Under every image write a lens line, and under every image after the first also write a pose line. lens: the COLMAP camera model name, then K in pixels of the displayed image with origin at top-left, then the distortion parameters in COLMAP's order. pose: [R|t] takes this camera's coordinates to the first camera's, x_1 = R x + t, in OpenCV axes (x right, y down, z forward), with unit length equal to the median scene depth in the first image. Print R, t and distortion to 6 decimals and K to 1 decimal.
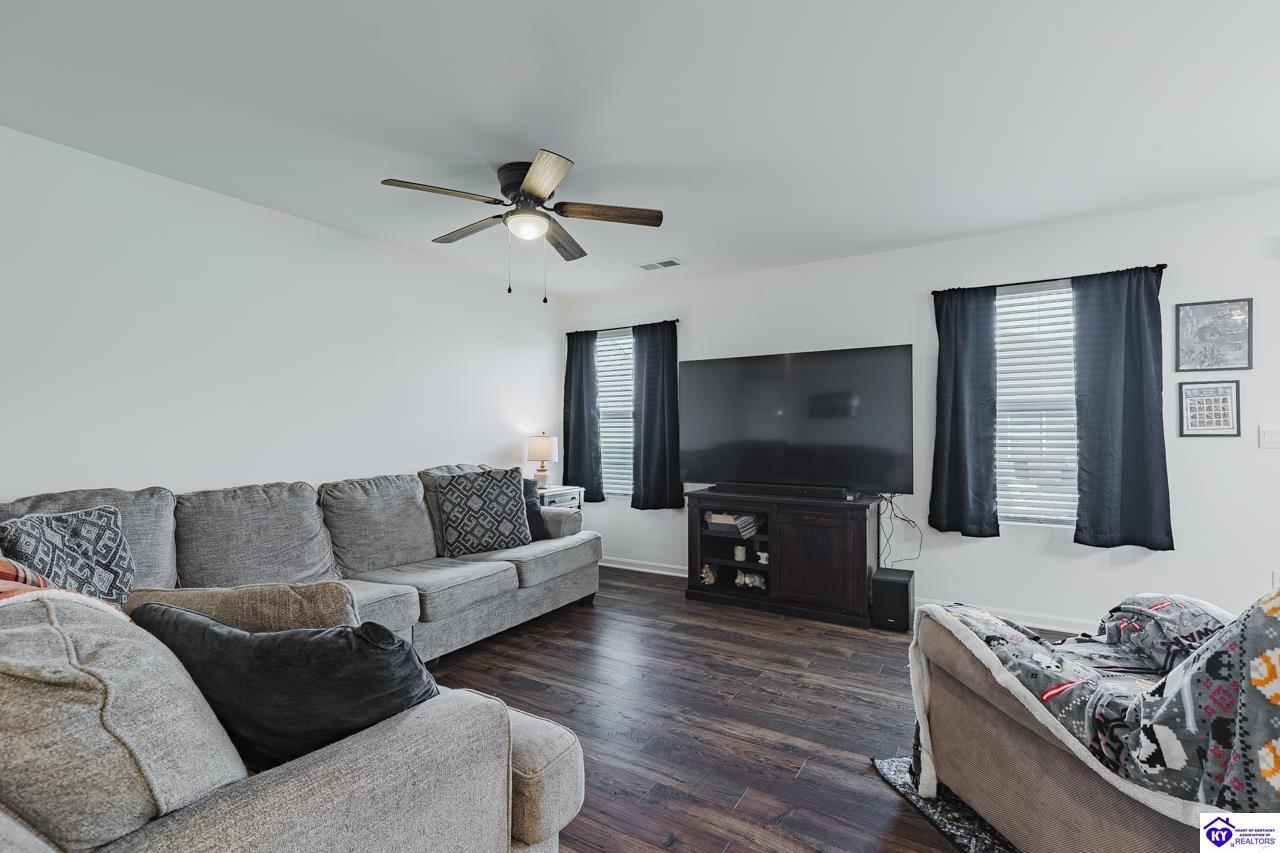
lens RADIAL K [[575.8, 0, 644.2], [0, 575.8, 426.2], [0, 0, 1]] dist [0.003004, 0.000921]
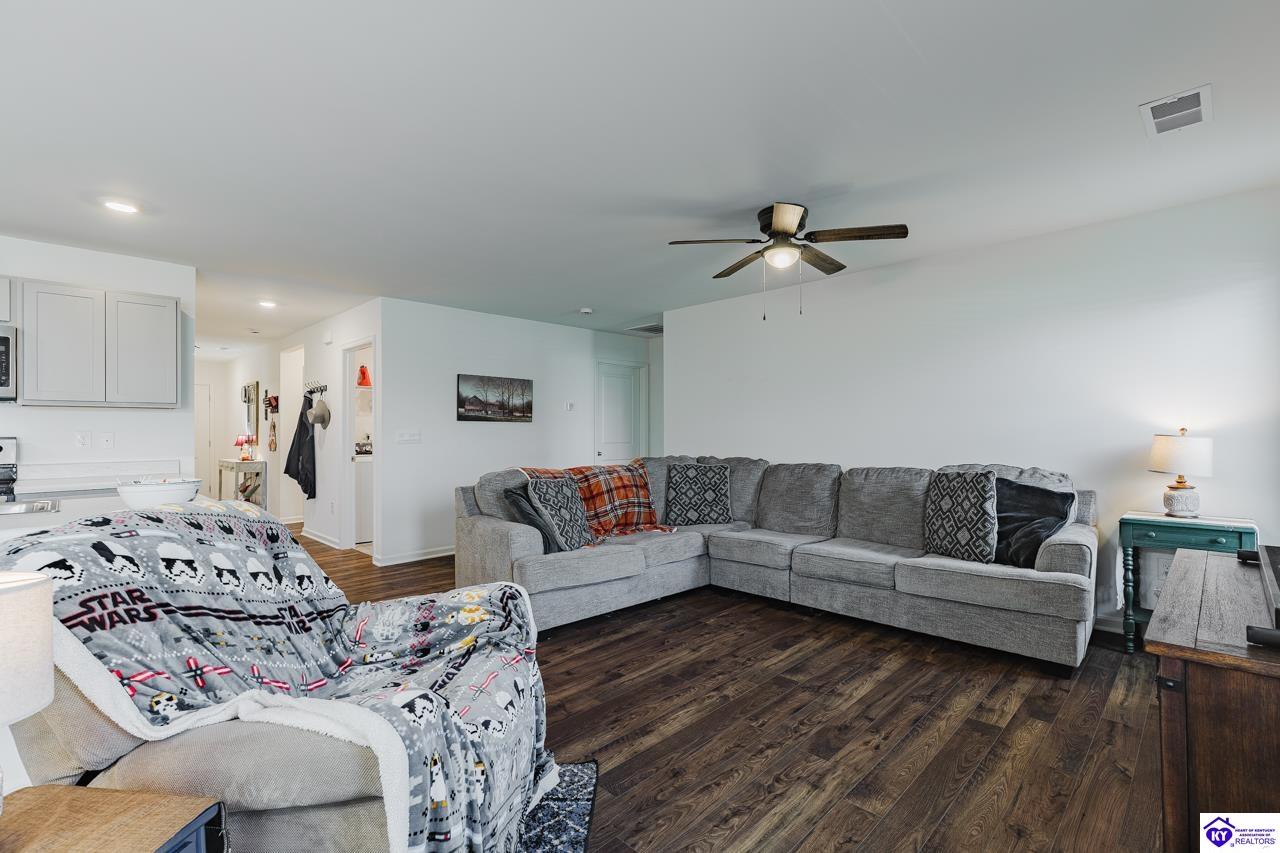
lens RADIAL K [[576.7, 0, 645.8], [0, 576.7, 426.6], [0, 0, 1]] dist [0.001238, -0.000532]
pose [[-0.230044, -0.003433, -0.973174, 0.762187], [0.016866, 0.999830, -0.007514, 0.004799], [0.973034, -0.018143, -0.229947, 0.748727]]
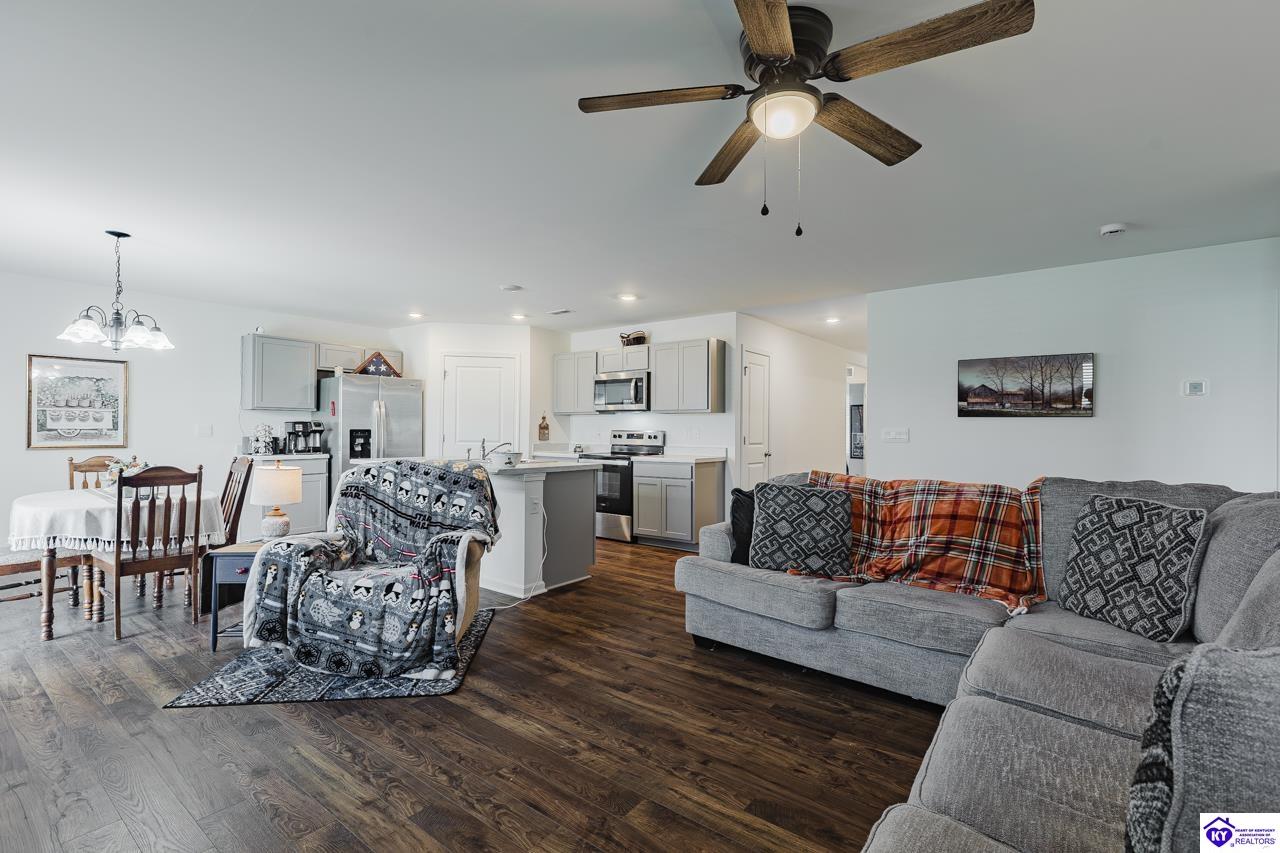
lens RADIAL K [[575.8, 0, 644.2], [0, 575.8, 426.2], [0, 0, 1]] dist [0.003004, 0.000921]
pose [[-0.993995, -0.000639, 0.109419, -0.087446], [-0.002544, 0.999848, -0.017272, 0.013410], [-0.109392, -0.017447, -0.993846, 1.252710]]
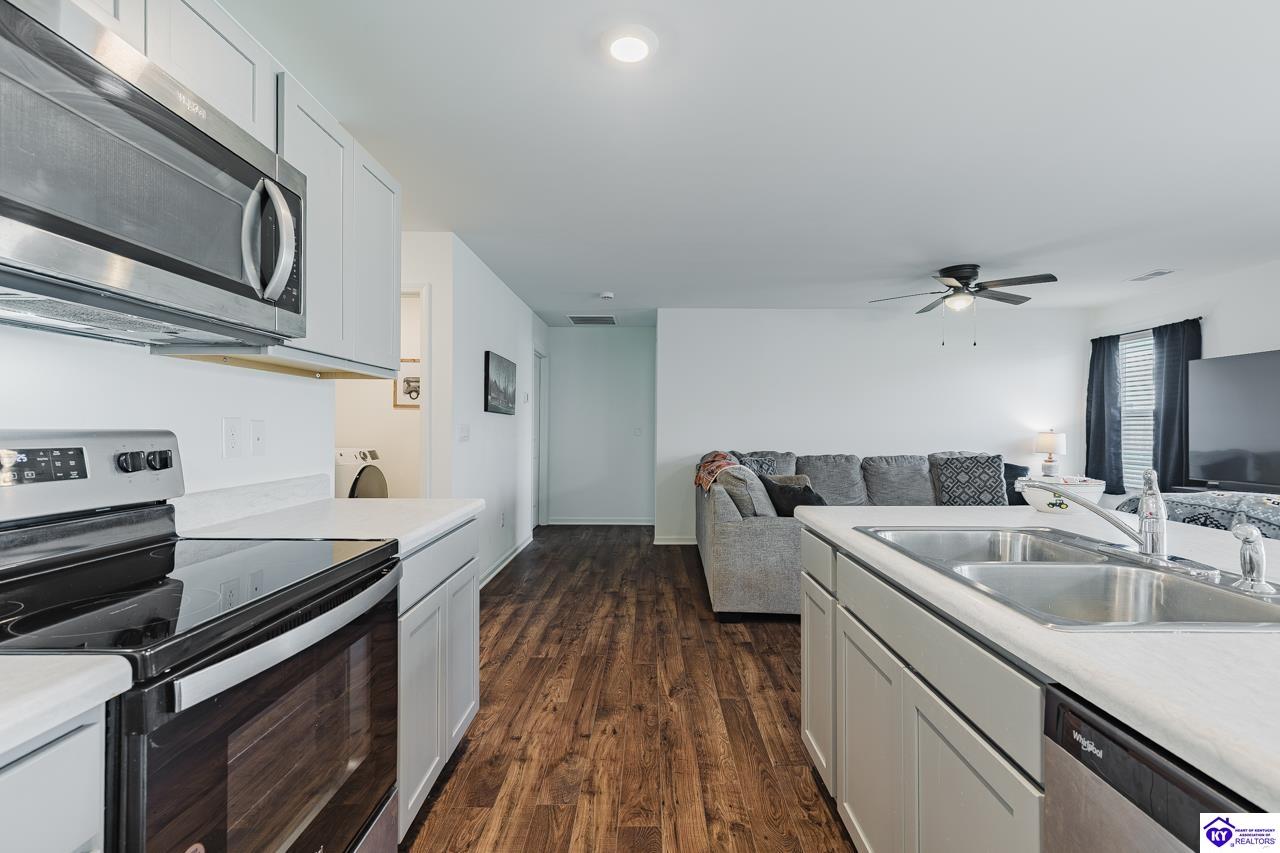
lens RADIAL K [[575.8, 0, 644.2], [0, 575.8, 426.2], [0, 0, 1]] dist [0.003004, 0.000921]
pose [[0.508834, 0.003799, -0.860856, 0.556650], [0.003010, 0.999976, 0.006192, -0.007685], [0.860859, -0.005742, 0.508811, -0.437921]]
